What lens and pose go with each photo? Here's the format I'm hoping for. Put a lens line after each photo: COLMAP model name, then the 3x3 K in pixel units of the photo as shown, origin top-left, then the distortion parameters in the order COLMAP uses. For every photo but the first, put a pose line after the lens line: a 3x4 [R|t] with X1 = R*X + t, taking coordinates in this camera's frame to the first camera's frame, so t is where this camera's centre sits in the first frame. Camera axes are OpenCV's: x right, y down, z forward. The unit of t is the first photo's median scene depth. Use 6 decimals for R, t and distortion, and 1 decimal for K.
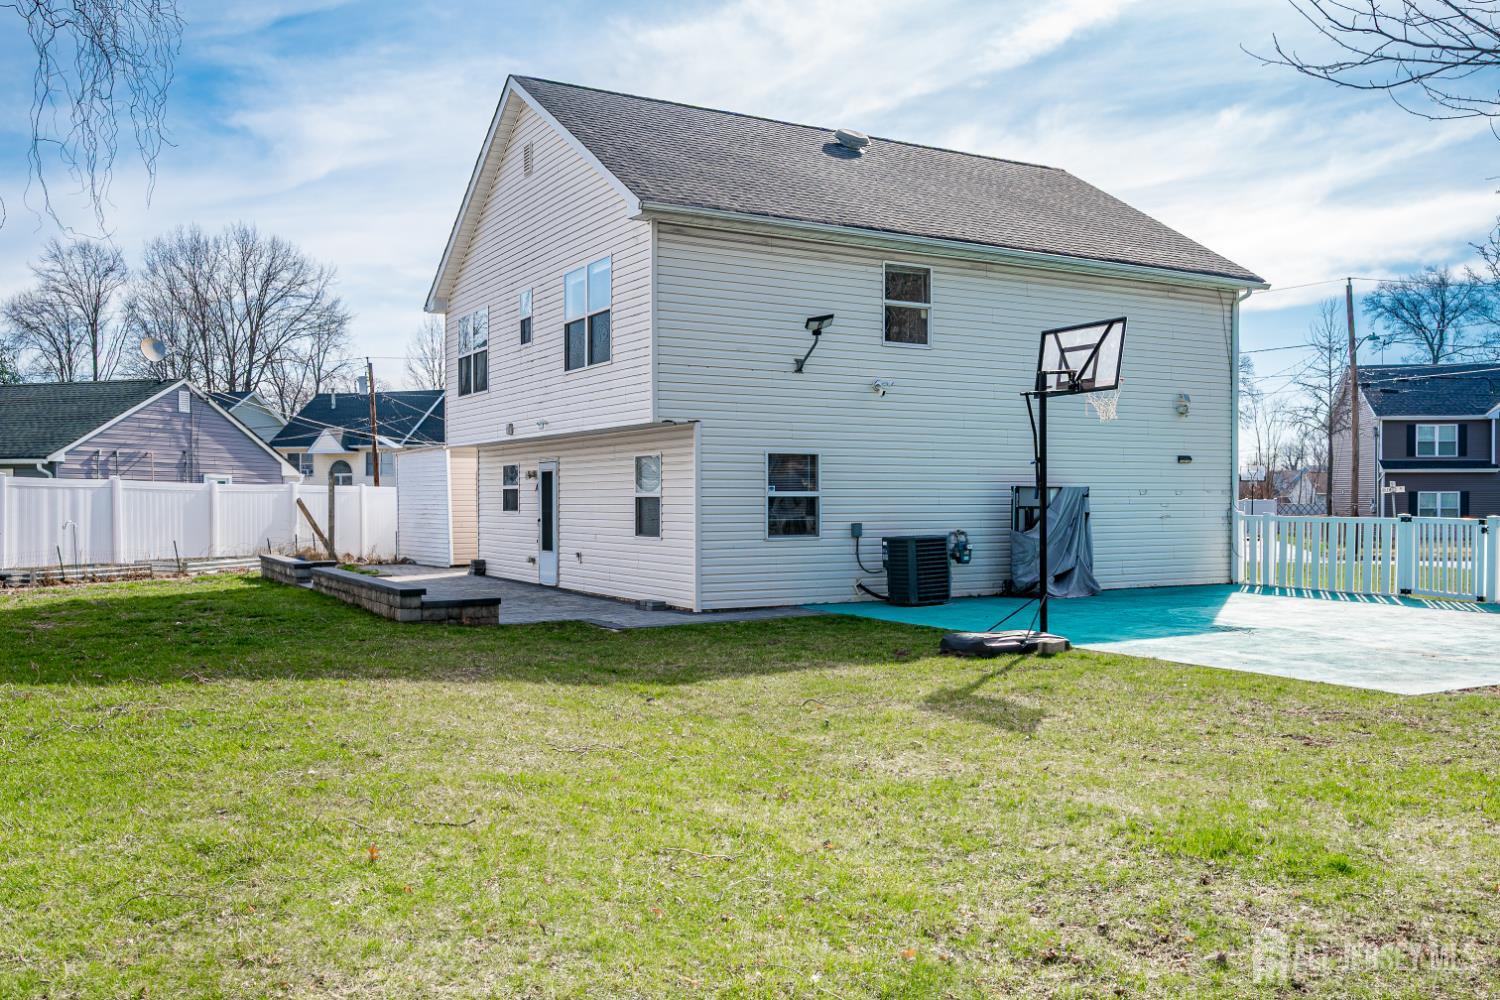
lens RADIAL K [[1261.9, 0, 752.1], [0, 1261.9, 500.3], [0, 0, 1]] dist [-0.001087, -0.000484]
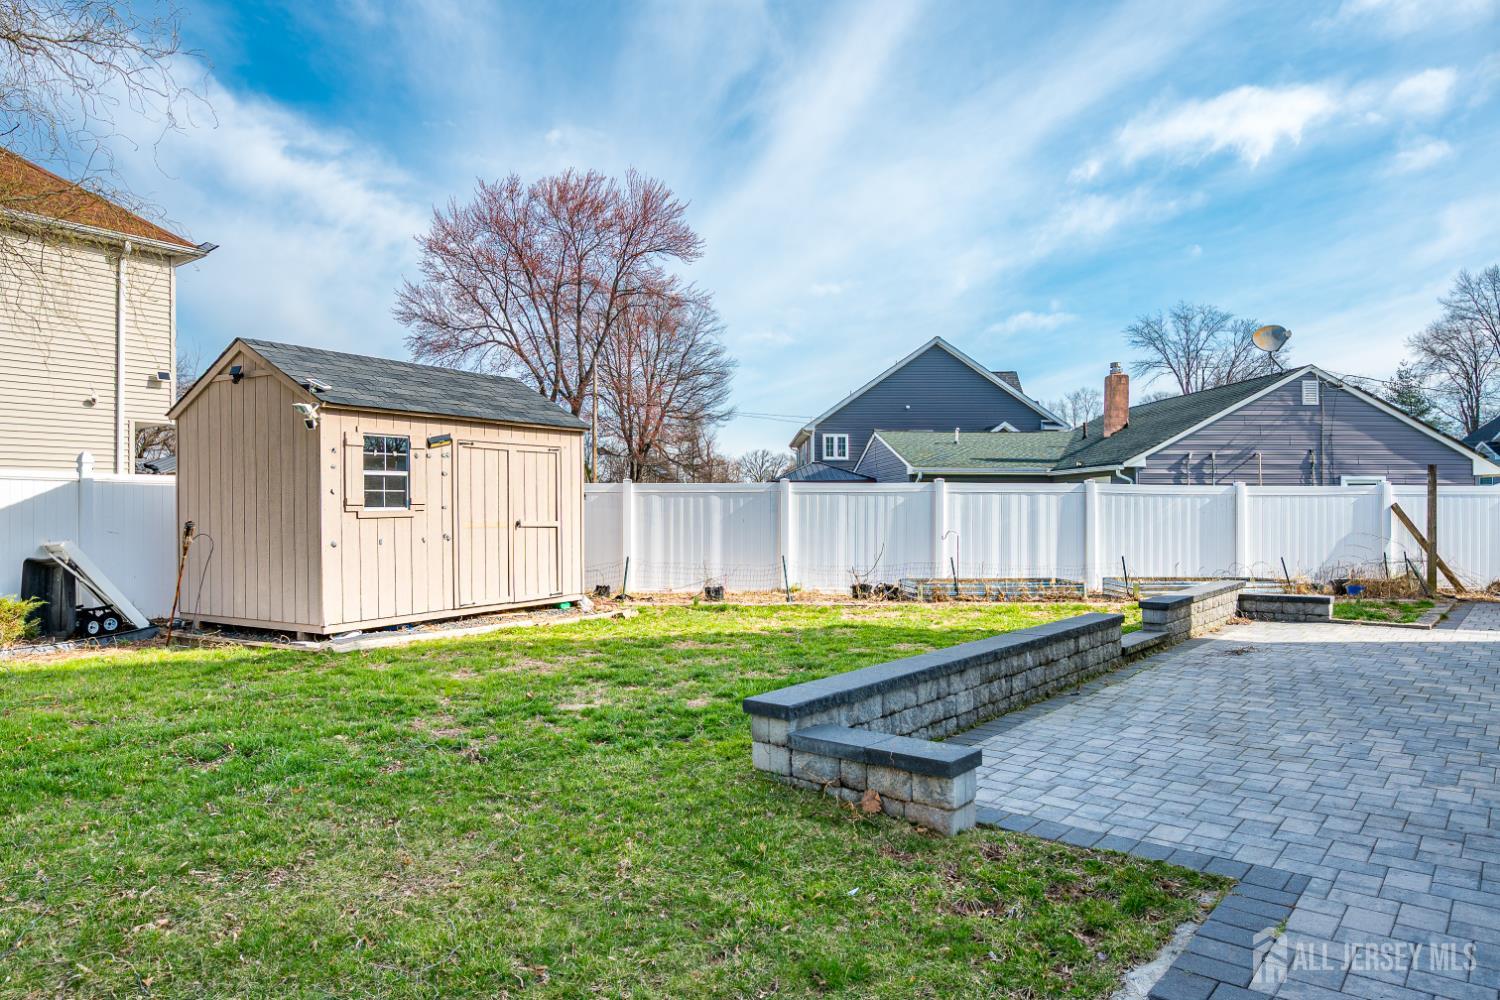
lens RADIAL K [[959.4, 0, 743.8], [0, 959.4, 505.1], [0, 0, 1]] dist [0.001705, -0.002014]
pose [[0.362377, -0.005202, -0.932017, 0.023890], [0.003299, 0.999985, -0.004299, 0.000691], [0.932026, -0.001517, 0.362389, 0.439014]]
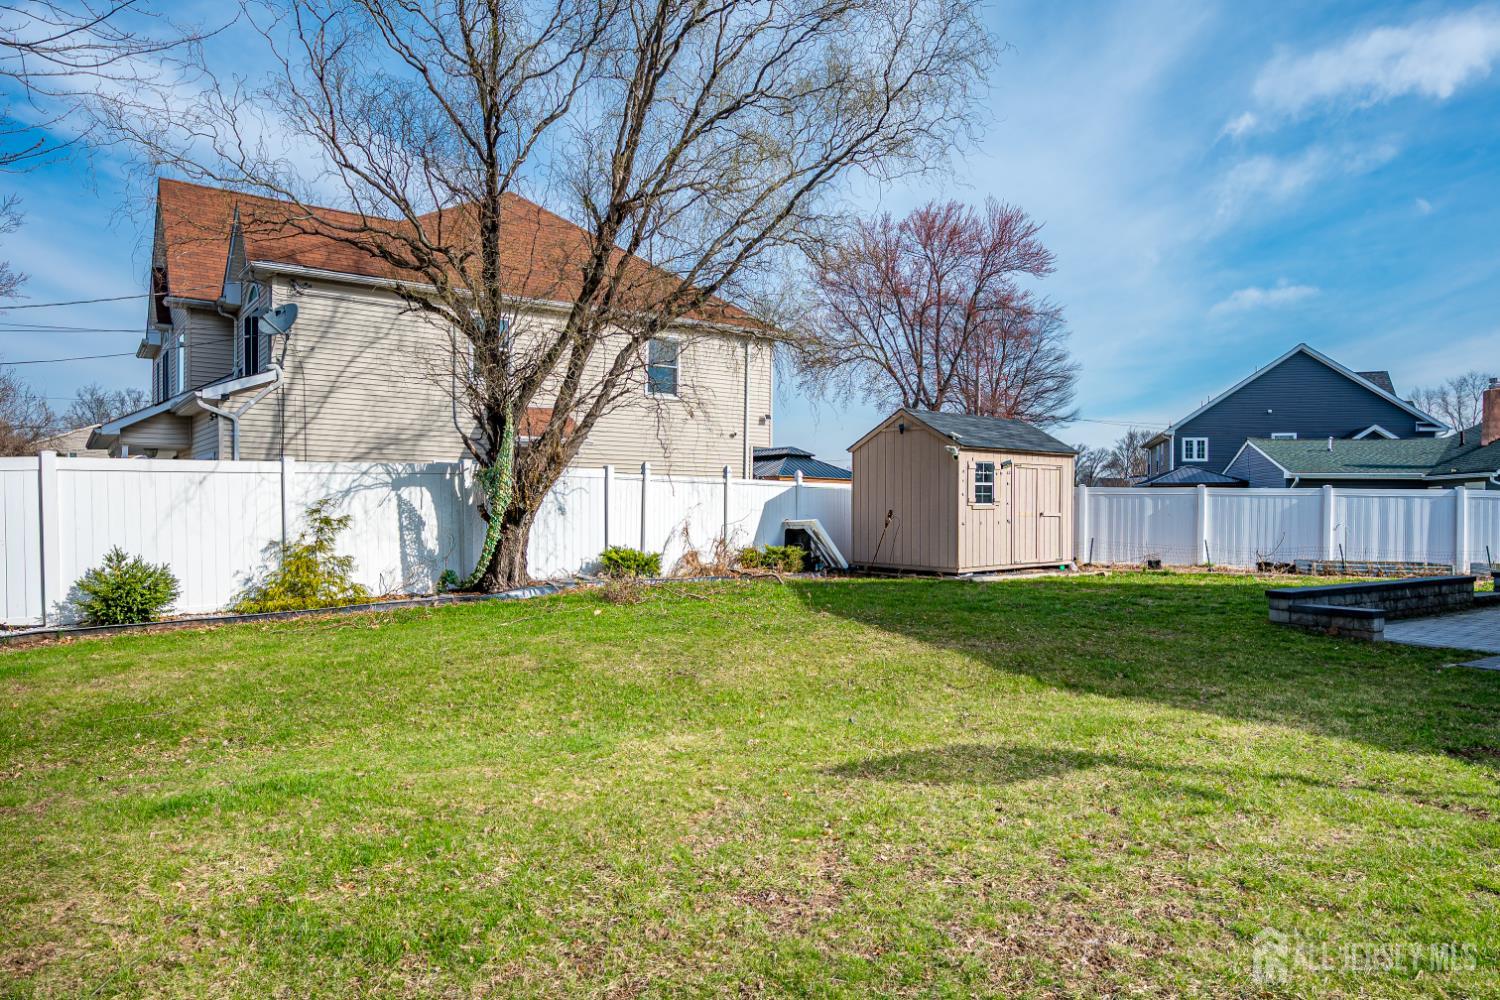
lens RADIAL K [[959.4, 0, 763.3], [0, 959.4, 507.2], [0, 0, 1]] dist [0.001705, -0.002014]
pose [[0.075861, 0.003927, -0.997111, 0.243004], [-0.008089, 0.999962, 0.003323, 0.001101], [0.997086, 0.007814, 0.075890, 0.263137]]
